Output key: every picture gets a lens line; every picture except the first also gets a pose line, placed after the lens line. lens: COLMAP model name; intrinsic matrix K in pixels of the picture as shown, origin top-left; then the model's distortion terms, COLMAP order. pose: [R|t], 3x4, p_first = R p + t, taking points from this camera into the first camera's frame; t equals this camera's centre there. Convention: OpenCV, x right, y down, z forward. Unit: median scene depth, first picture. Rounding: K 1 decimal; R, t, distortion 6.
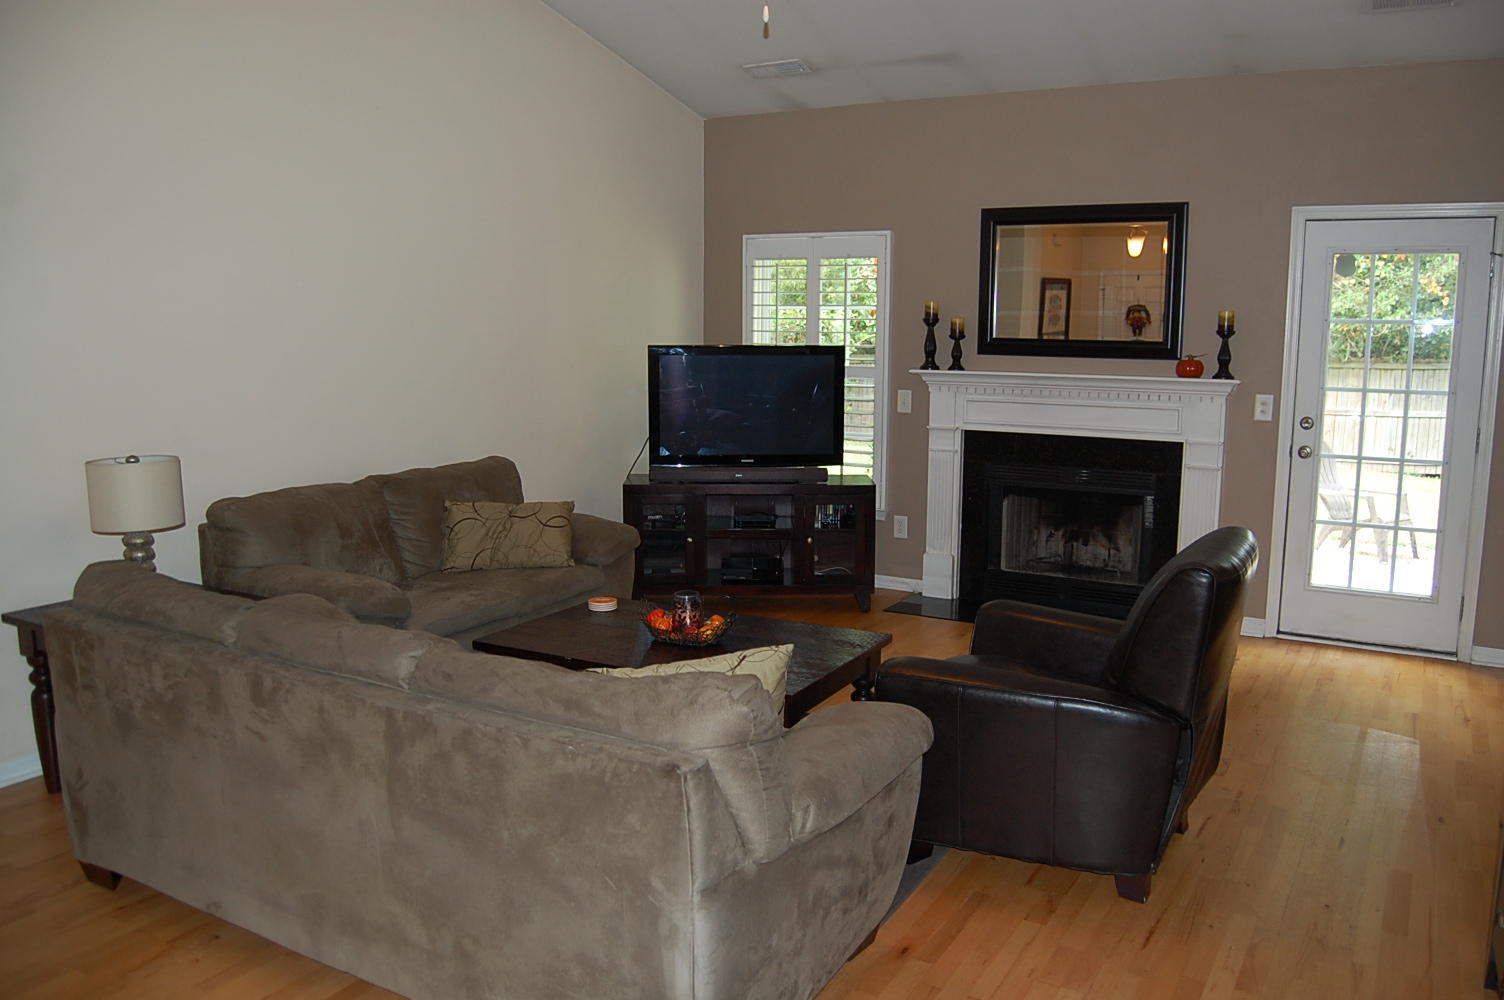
lens RADIAL K [[1163.8, 0, 761.4], [0, 1163.8, 501.2], [0, 0, 1]] dist [-0.069503, 0.000534]
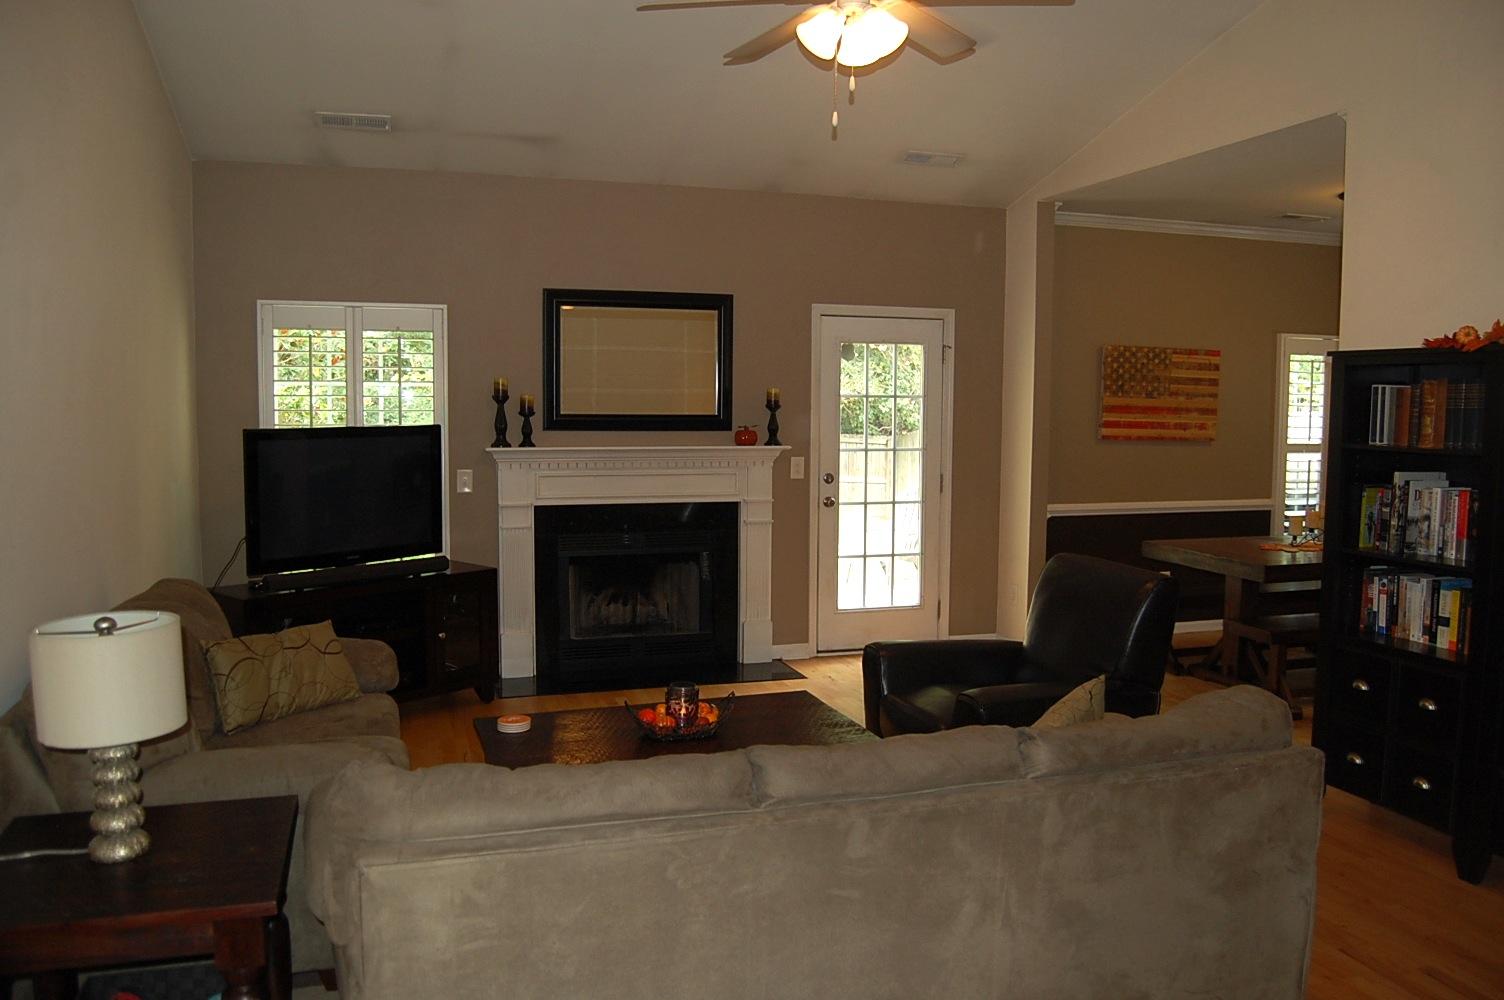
lens RADIAL K [[1163.8, 0, 761.4], [0, 1163.8, 501.2], [0, 0, 1]] dist [-0.069503, 0.000534]
pose [[0.684597, -0.065949, 0.725932, -0.462017], [0.108604, 0.994011, -0.012117, -0.035242], [-0.720786, 0.087135, 0.687659, 0.186662]]
